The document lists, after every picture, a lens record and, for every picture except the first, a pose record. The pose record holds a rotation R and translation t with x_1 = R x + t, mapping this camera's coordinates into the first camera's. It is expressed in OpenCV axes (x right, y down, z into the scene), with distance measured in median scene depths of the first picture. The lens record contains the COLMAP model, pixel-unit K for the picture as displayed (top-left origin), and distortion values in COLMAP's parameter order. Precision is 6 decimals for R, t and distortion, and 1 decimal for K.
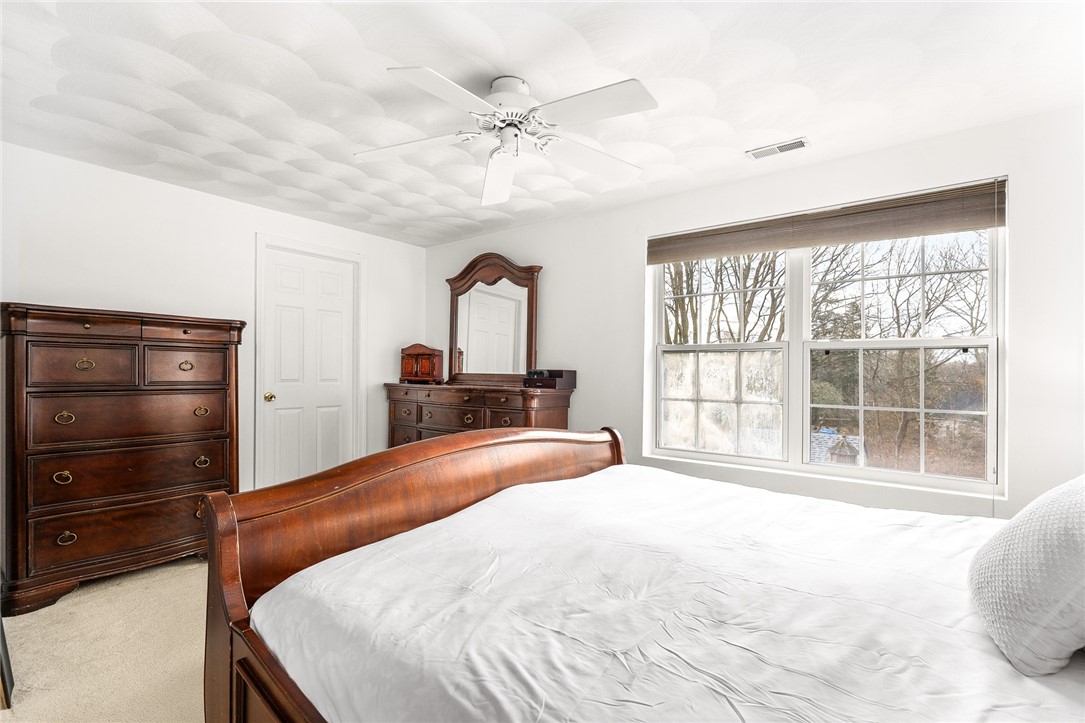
lens RADIAL K [[501.7, 0, 542.3], [0, 501.7, 368.2], [0, 0, 1]] dist [0.002815, 0.000362]
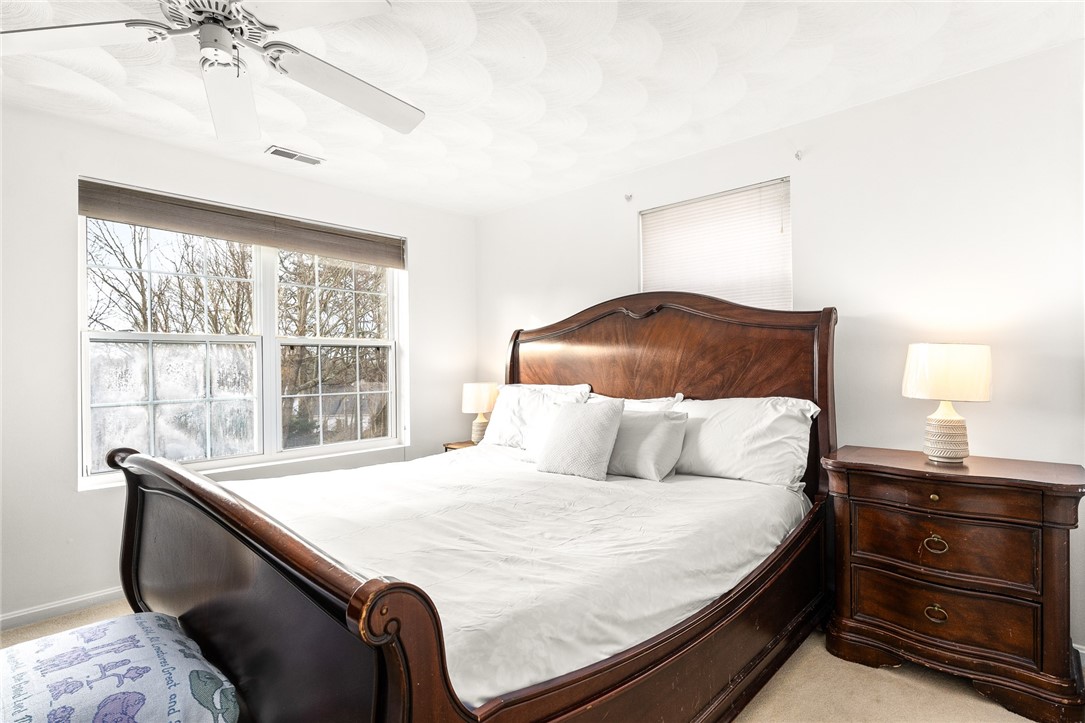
lens RADIAL K [[549.0, 0, 542.5], [0, 549.0, 361.5], [0, 0, 1]] dist [0.001452, 0.000253]
pose [[0.075289, -0.005627, 0.997146, -0.639132], [0.004470, 0.999976, 0.005306, -0.005234], [-0.997152, 0.004058, 0.075312, 0.384211]]
